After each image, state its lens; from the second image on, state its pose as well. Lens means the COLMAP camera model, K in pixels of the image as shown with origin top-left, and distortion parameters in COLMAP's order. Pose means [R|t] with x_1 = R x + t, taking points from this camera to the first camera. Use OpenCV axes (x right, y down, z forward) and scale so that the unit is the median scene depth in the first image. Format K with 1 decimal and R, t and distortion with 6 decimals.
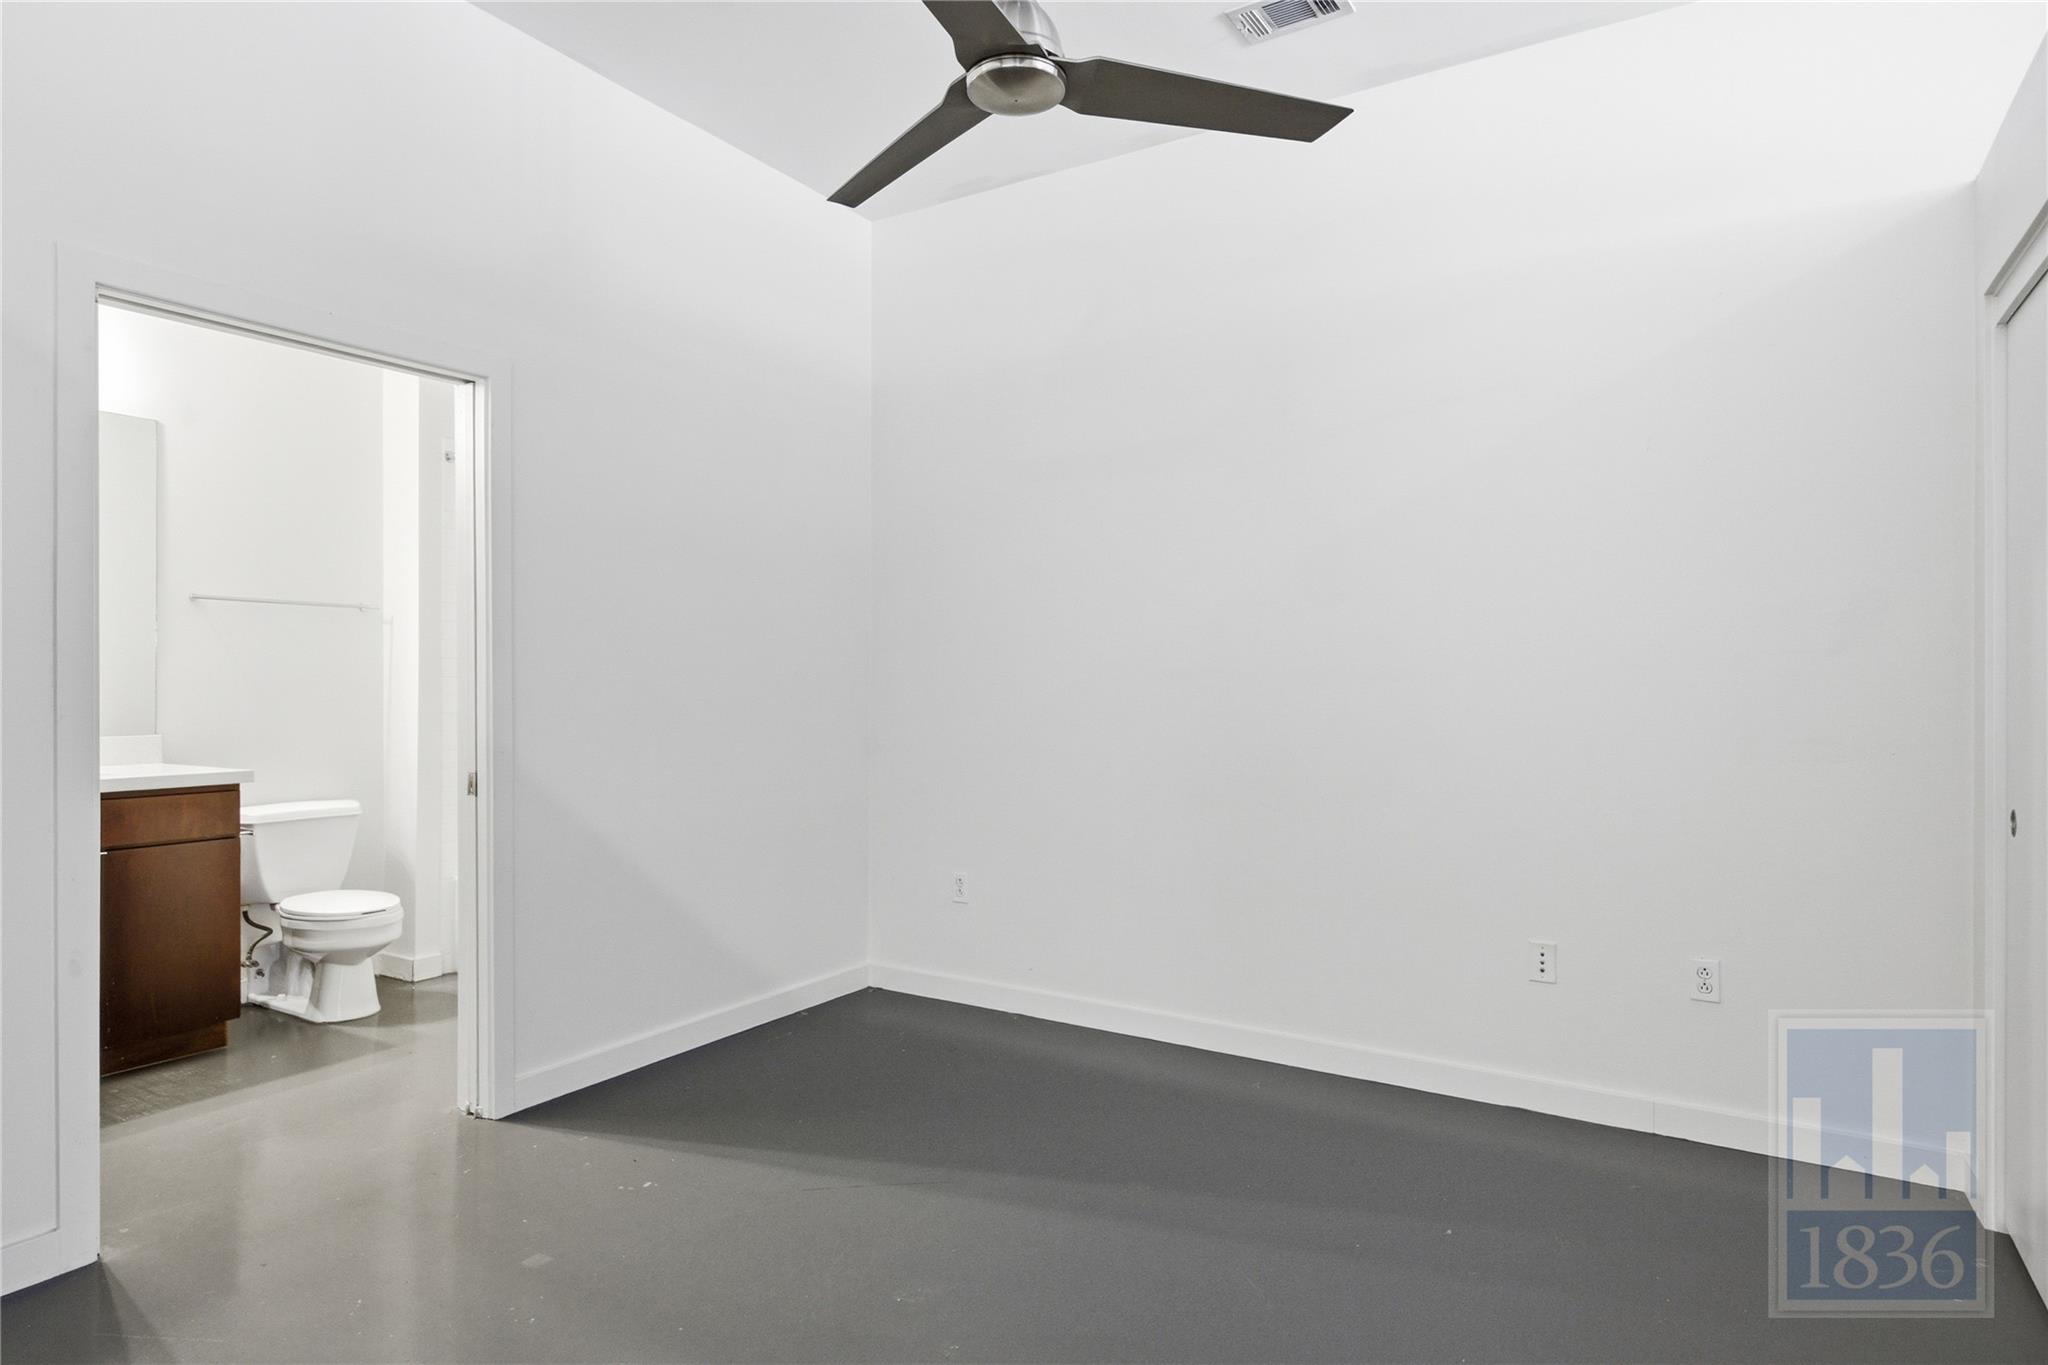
lens RADIAL K [[1186.6, 0, 1024.0], [0, 1186.6, 682.5], [0, 0, 1]] dist [0.028670, -0.033831]
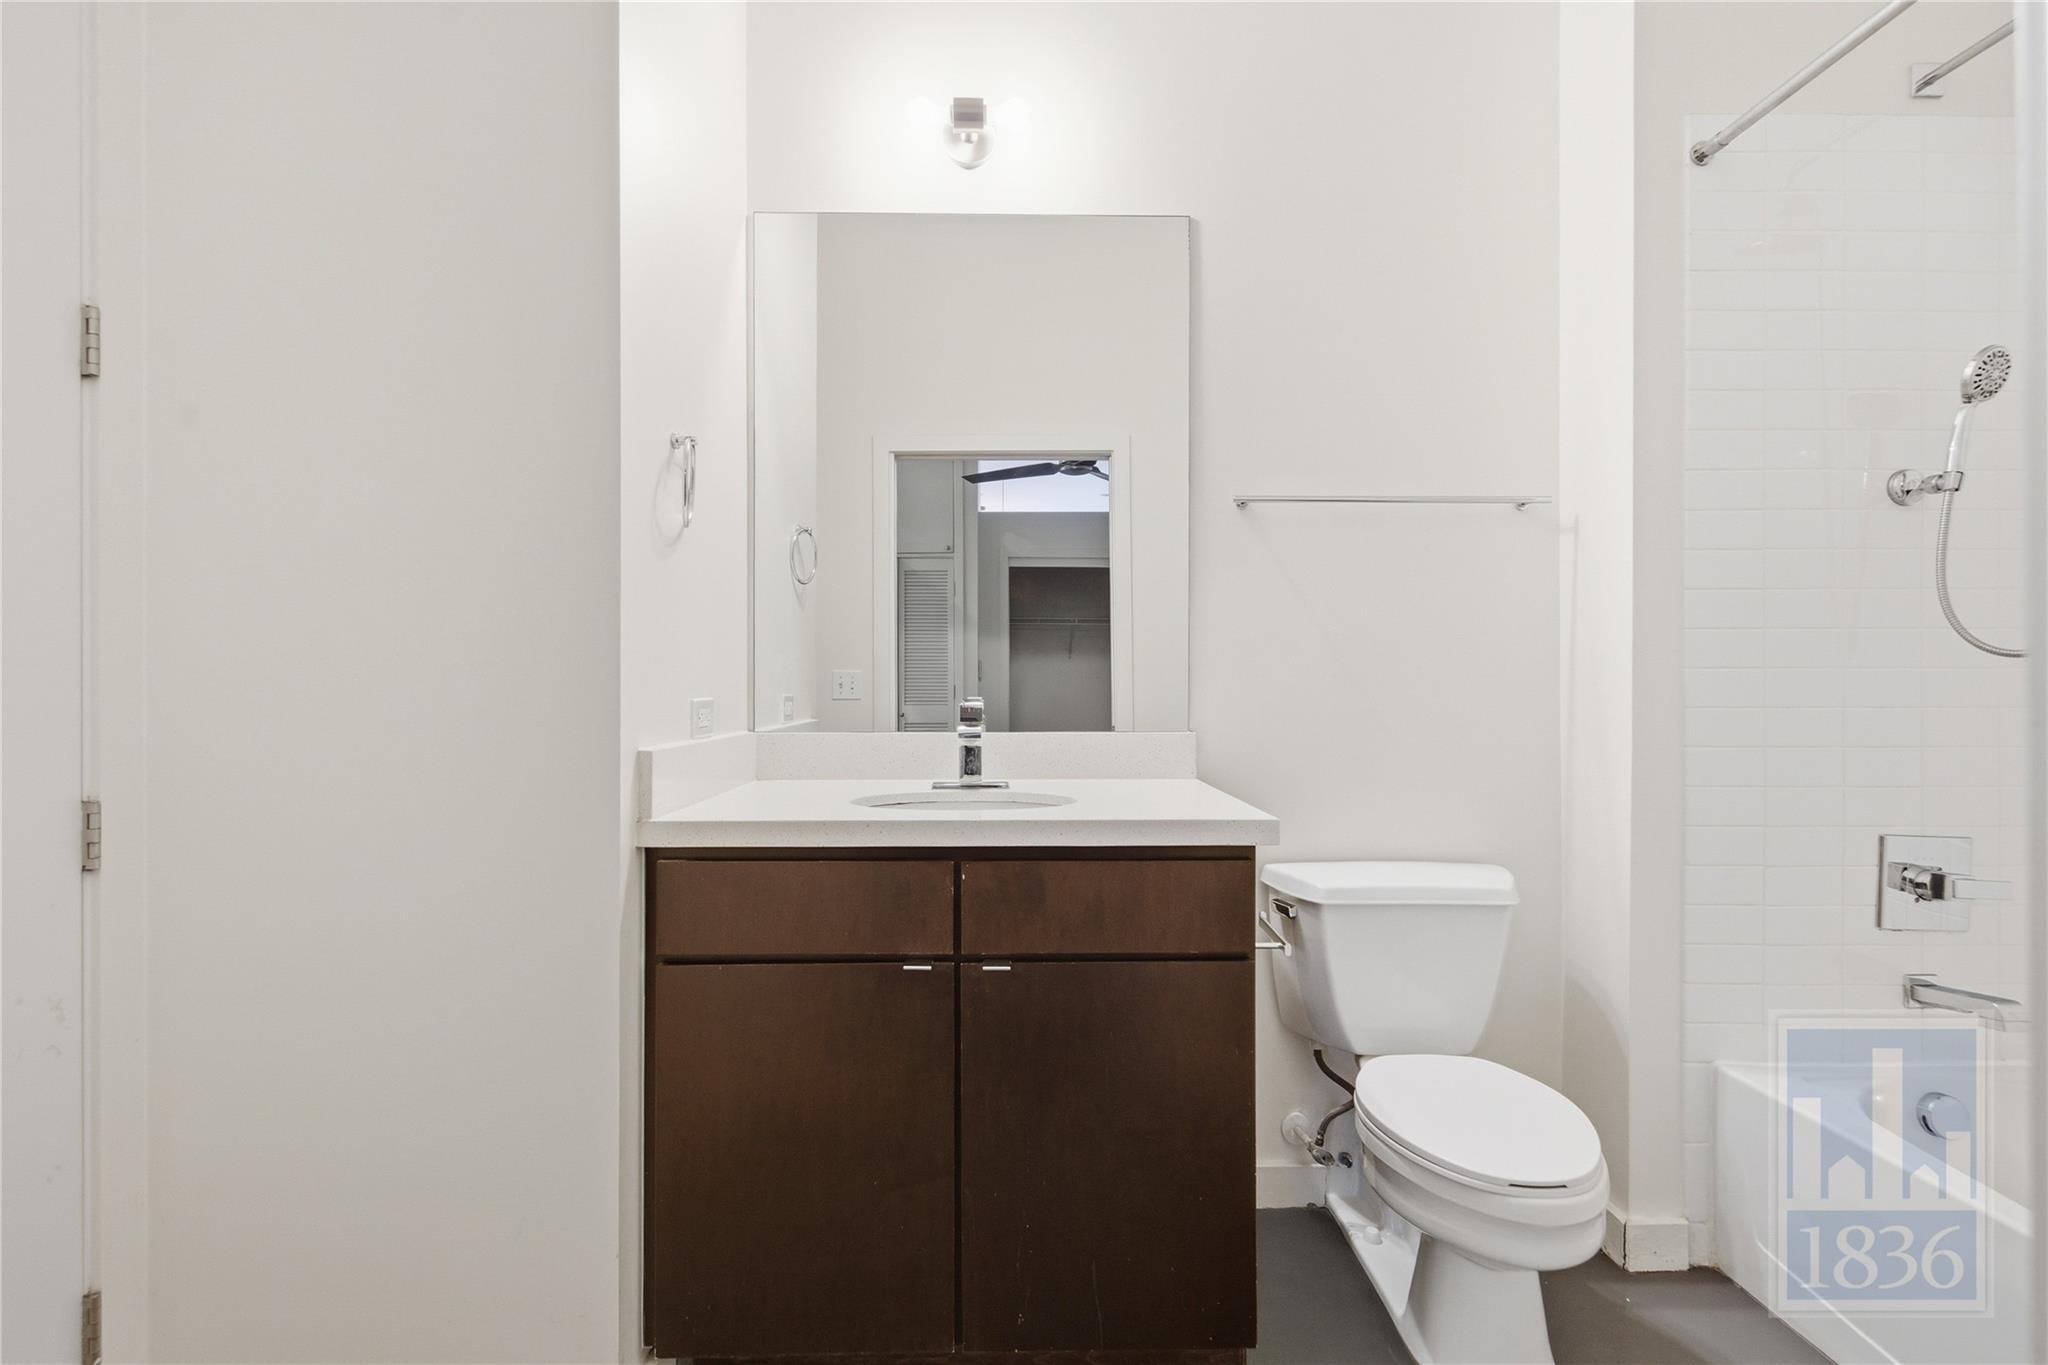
lens RADIAL K [[1040.7, 0, 1025.5], [0, 1040.7, 690.3], [0, 0, 1]] dist [0.002343, -0.000251]
pose [[0.555630, 0.002275, -0.831427, -0.311560], [0.002802, 0.999985, 0.004608, 0.017345], [0.831425, -0.004890, 0.555615, 0.597072]]
